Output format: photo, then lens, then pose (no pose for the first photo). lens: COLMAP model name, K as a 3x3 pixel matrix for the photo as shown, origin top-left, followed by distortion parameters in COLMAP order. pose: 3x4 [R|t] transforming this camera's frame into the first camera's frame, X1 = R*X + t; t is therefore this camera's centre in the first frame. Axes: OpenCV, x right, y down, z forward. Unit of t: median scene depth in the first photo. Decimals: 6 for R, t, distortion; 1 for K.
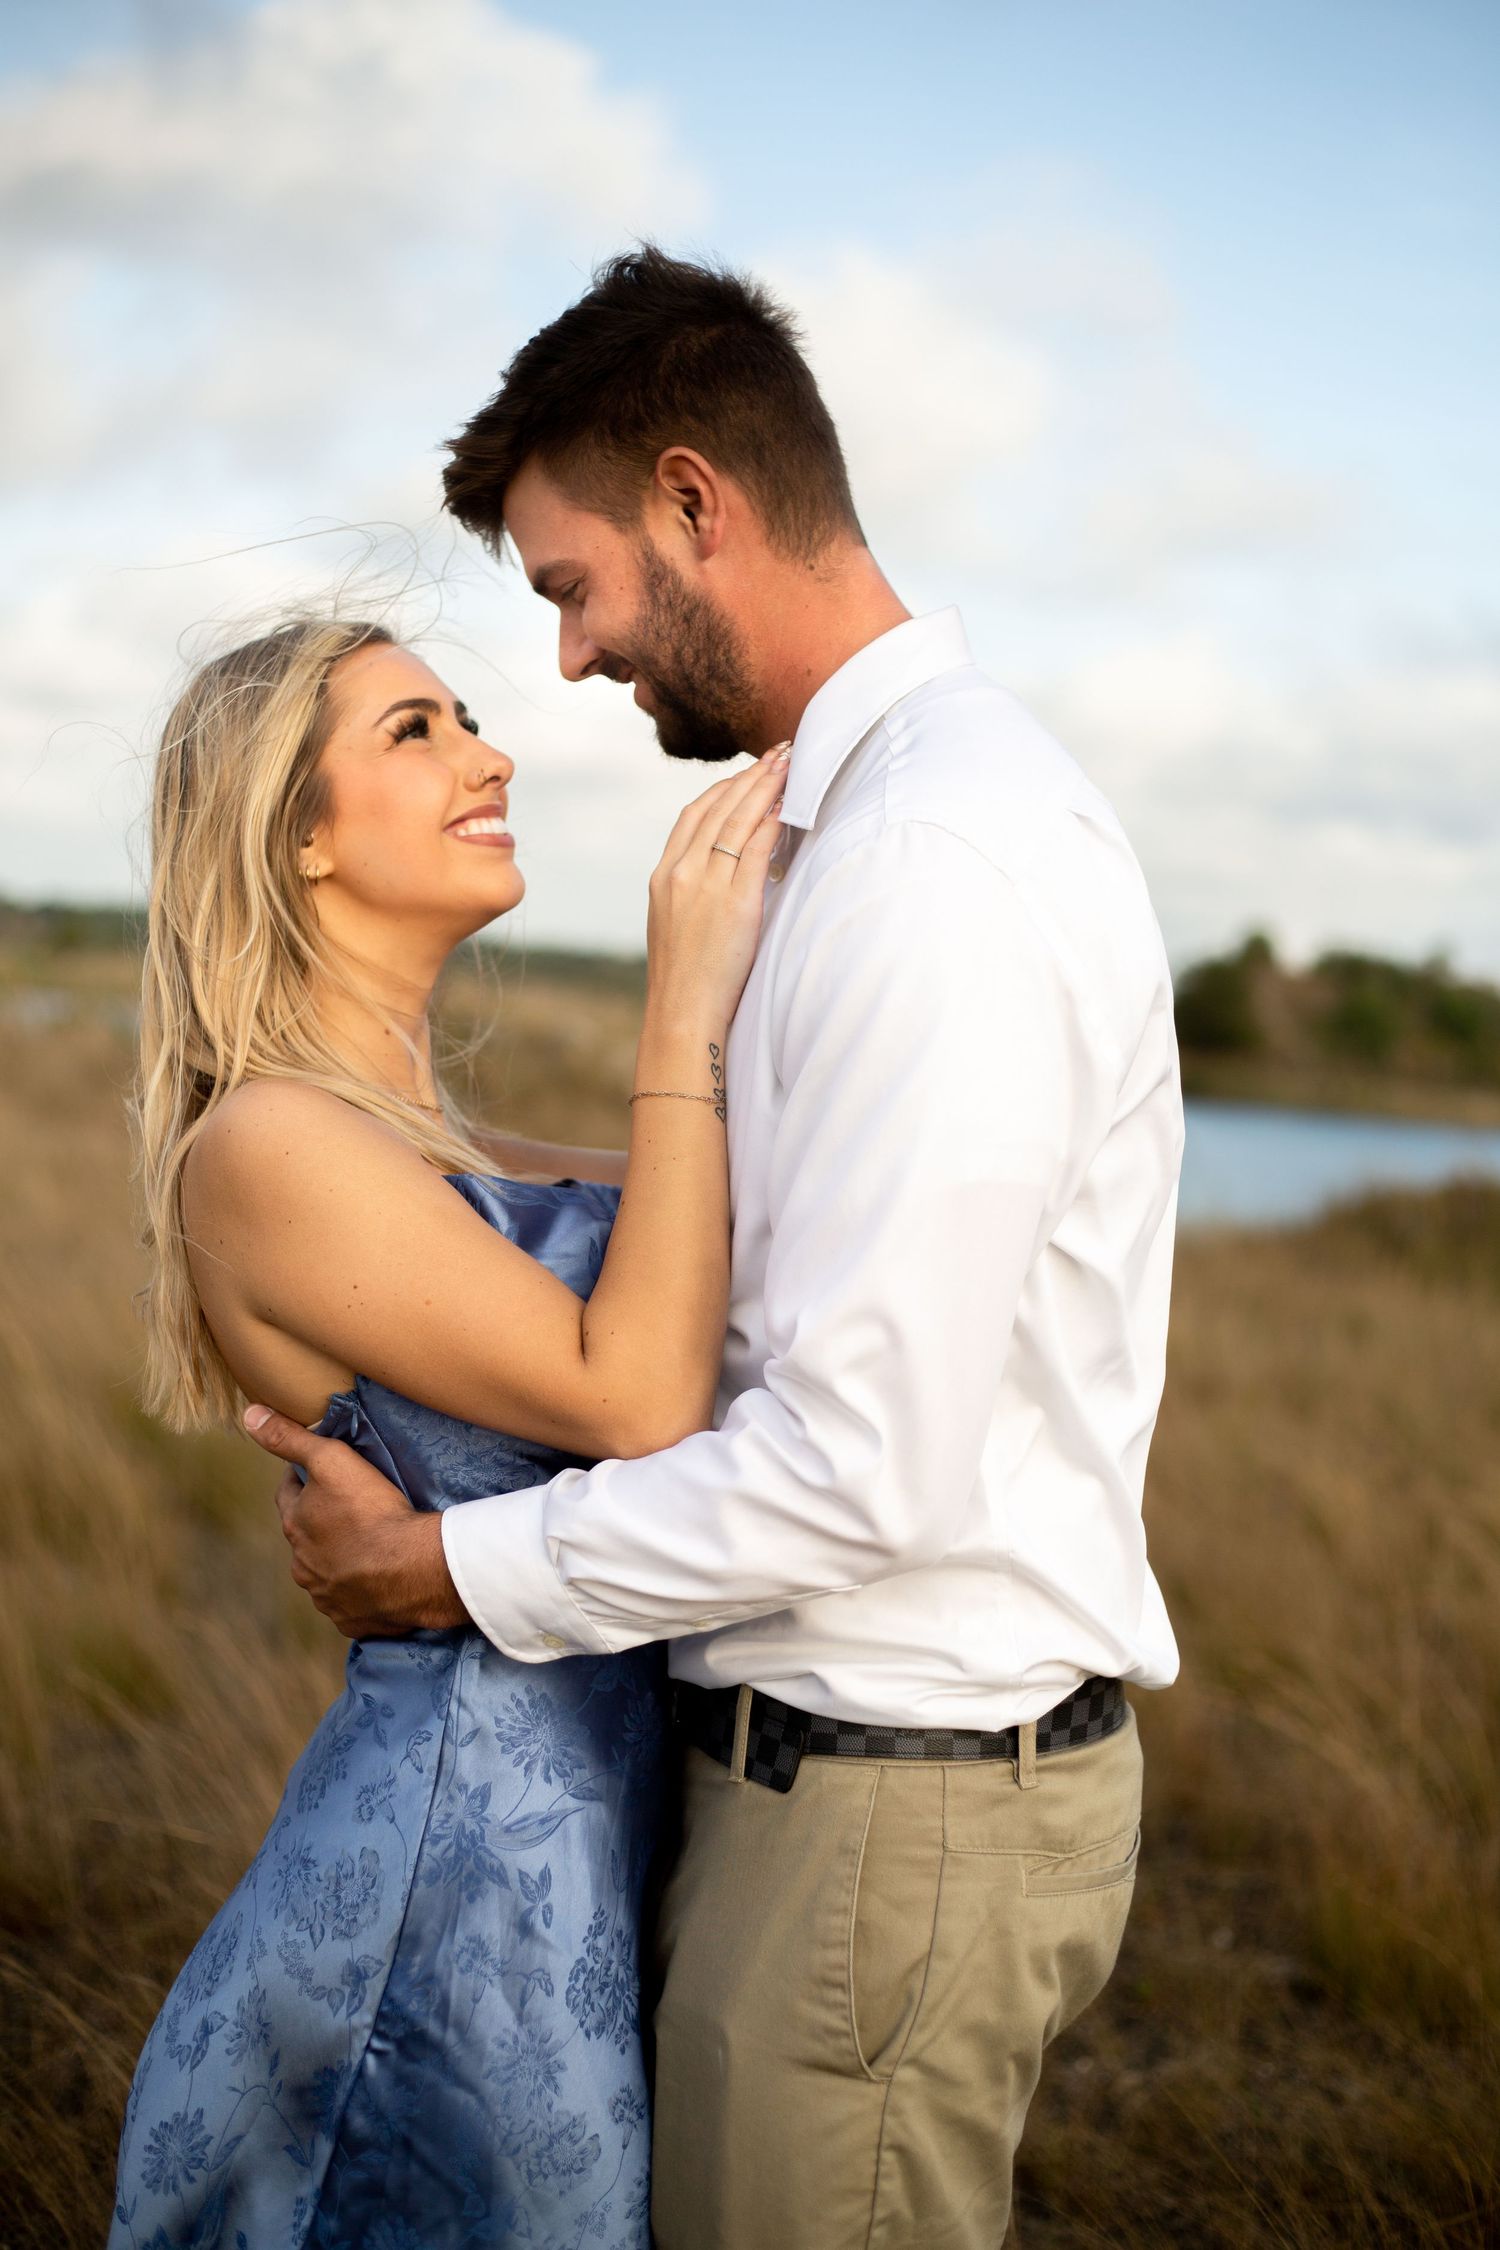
lens RADIAL K [[5295.3, 0, 750.0], [0, 5295.3, 1125.0], [0, 0, 1]] dist [0.180714, 0.139164]
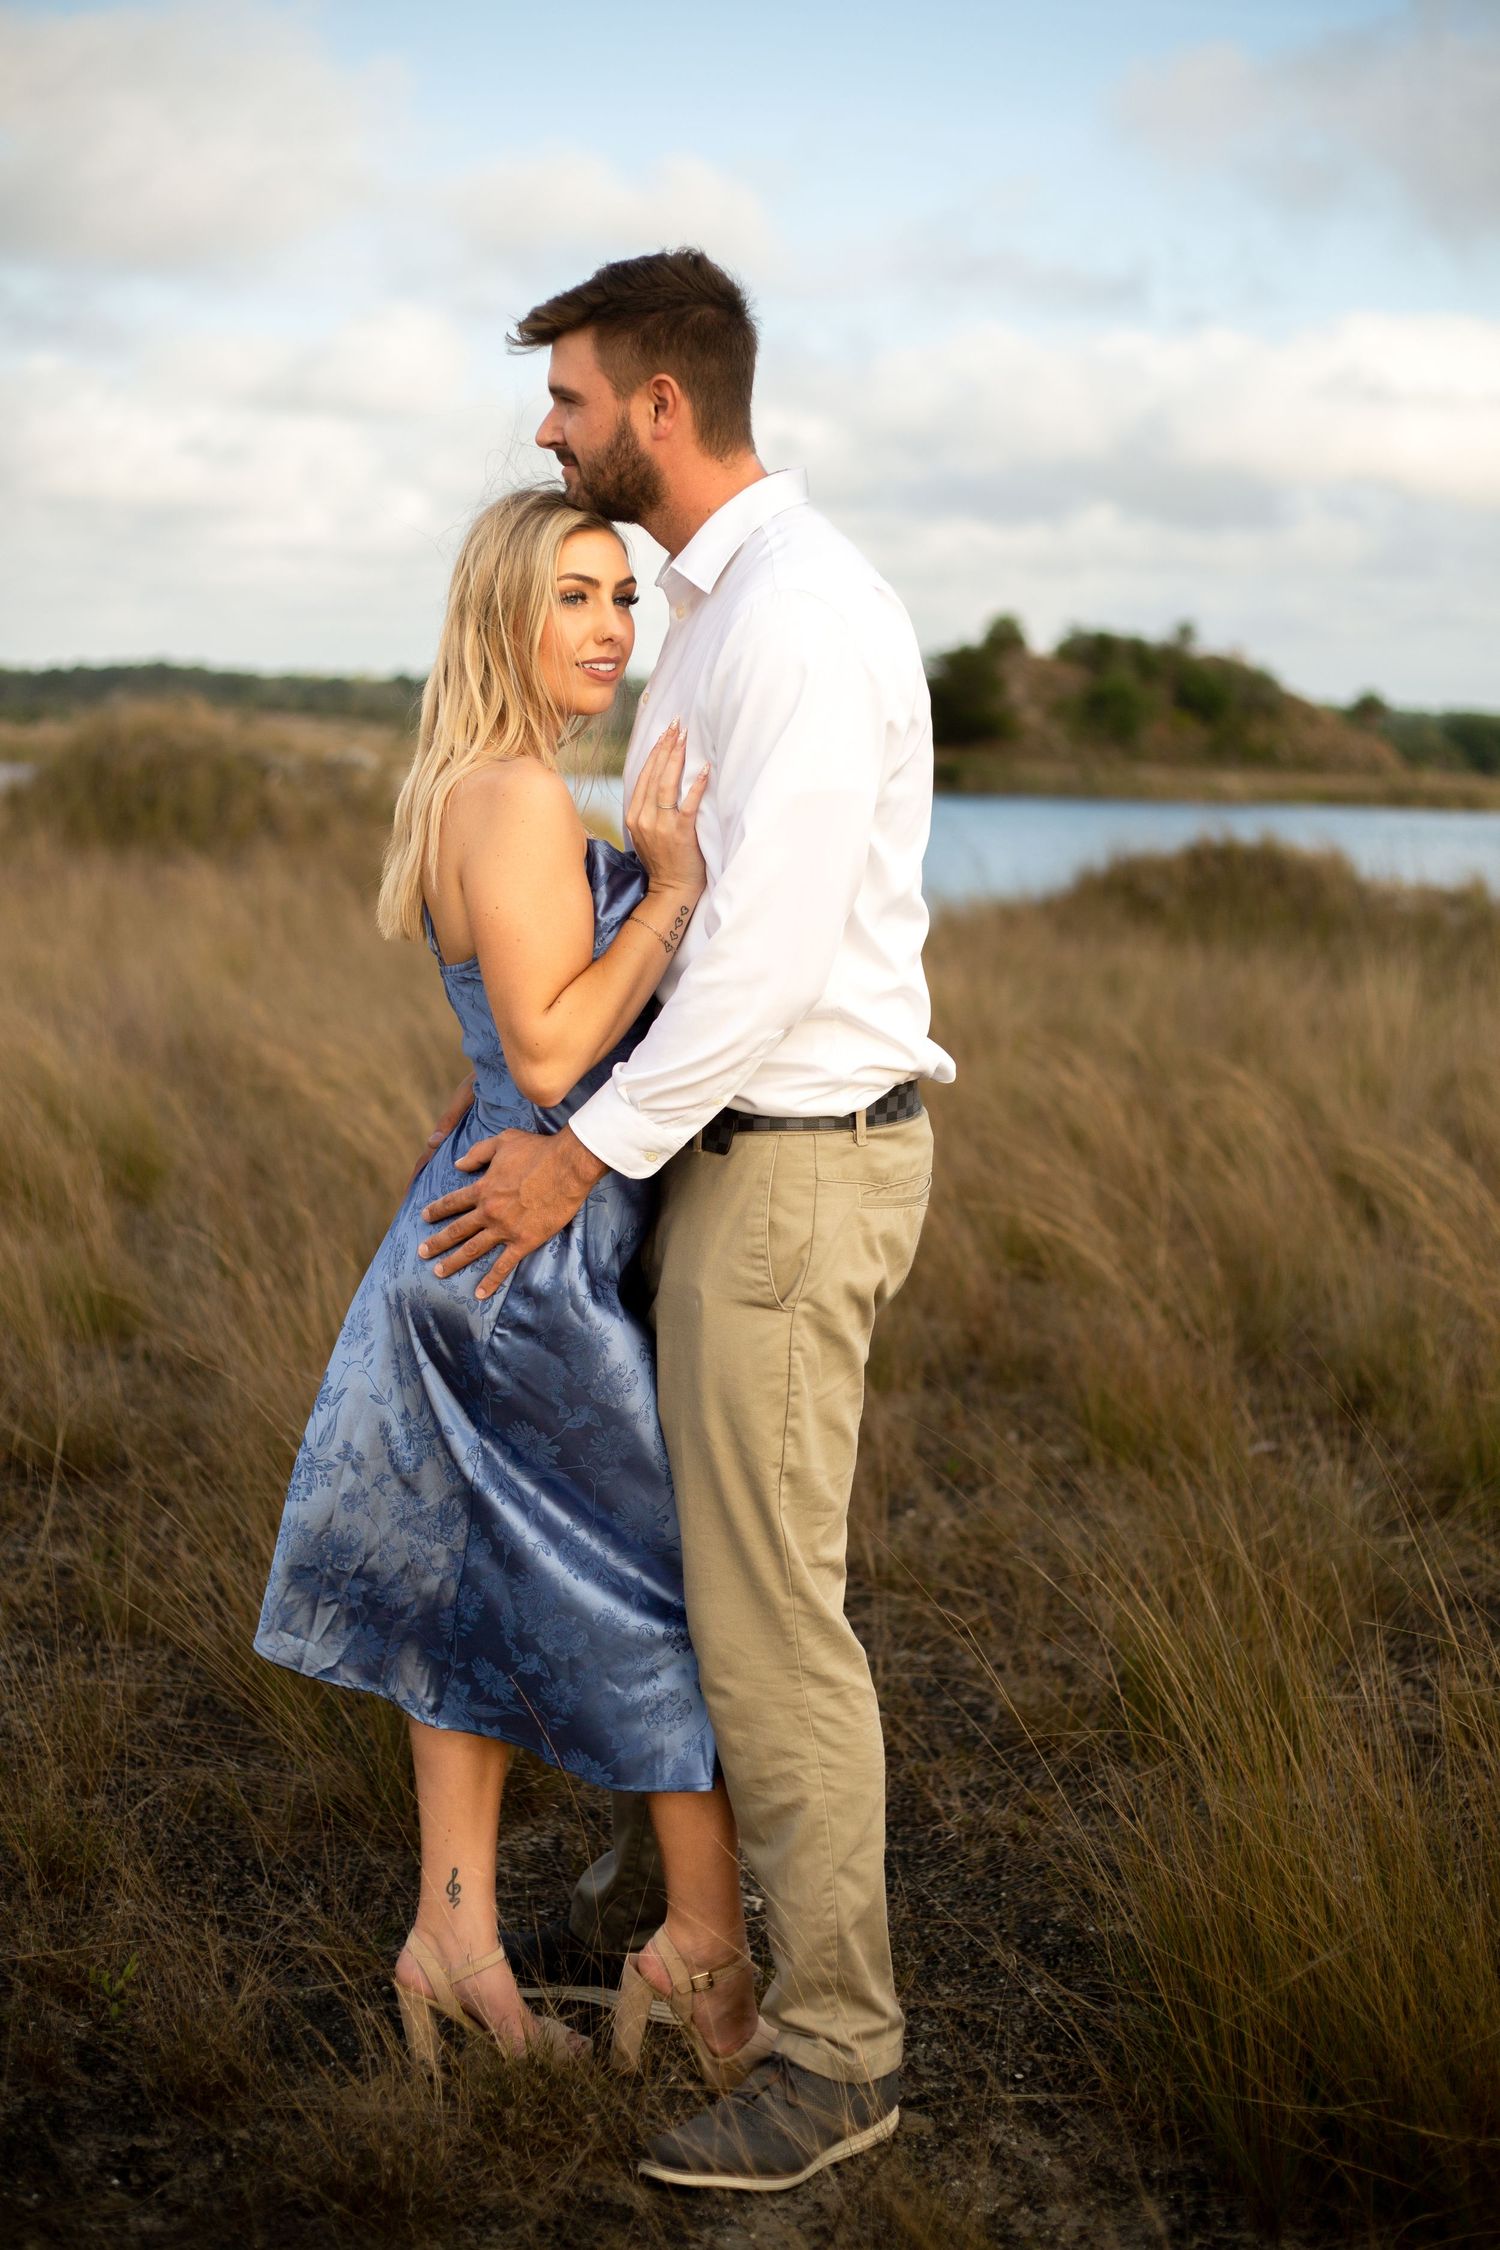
lens RADIAL K [[5295.3, 0, 750.0], [0, 5295.3, 1125.0], [0, 0, 1]] dist [0.180714, 0.139164]
pose [[0.997727, -0.051849, 0.043036, -0.059214], [0.049378, 0.997173, 0.056635, 0.017057], [-0.045850, -0.054381, 0.997467, -0.735273]]
